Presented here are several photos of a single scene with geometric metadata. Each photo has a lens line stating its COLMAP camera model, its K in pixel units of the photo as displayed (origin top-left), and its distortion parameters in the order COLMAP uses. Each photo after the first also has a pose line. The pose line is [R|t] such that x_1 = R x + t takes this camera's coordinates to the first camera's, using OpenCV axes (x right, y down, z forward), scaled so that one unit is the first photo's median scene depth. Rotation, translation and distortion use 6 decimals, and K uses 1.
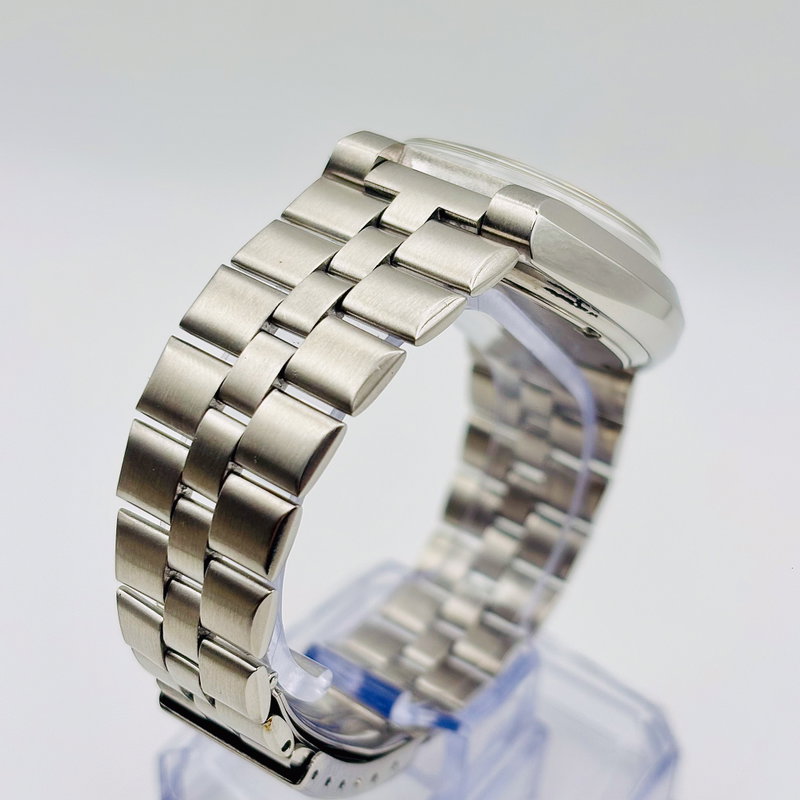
lens RADIAL K [[1733.5, 0, 382.8], [0, 1733.5, 413.3], [0, 0, 1]] dist [0.055773, -0.347975]
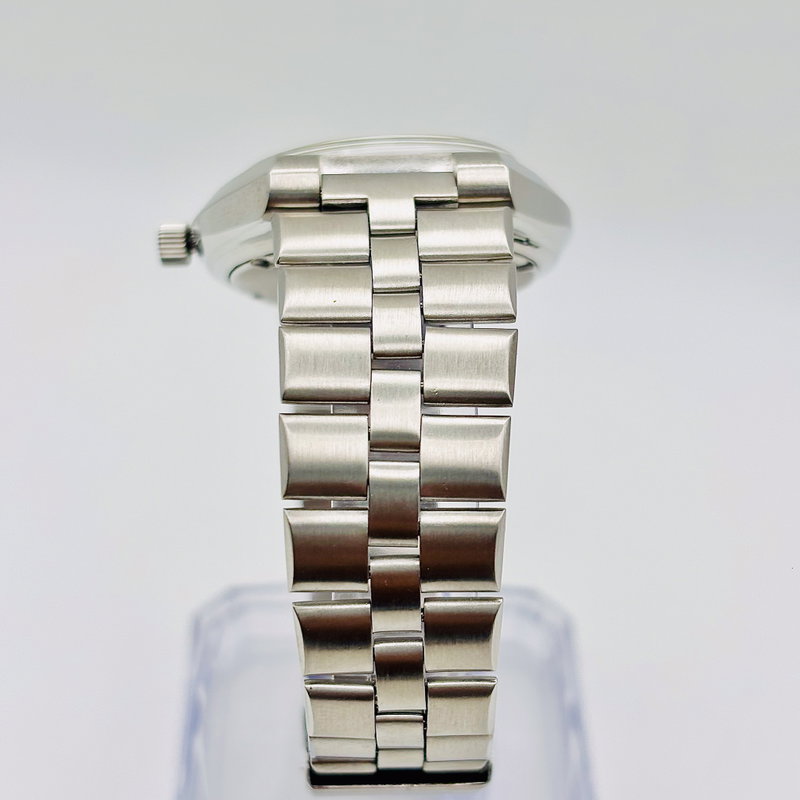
lens RADIAL K [[1733.5, 0, 382.8], [0, 1733.5, 413.3], [0, 0, 1]] dist [0.055773, -0.347975]
pose [[0.774777, -0.399205, 0.490261, -0.545552], [0.377963, 0.914077, 0.146997, -0.164937], [-0.506818, 0.071410, 0.859090, 0.153625]]
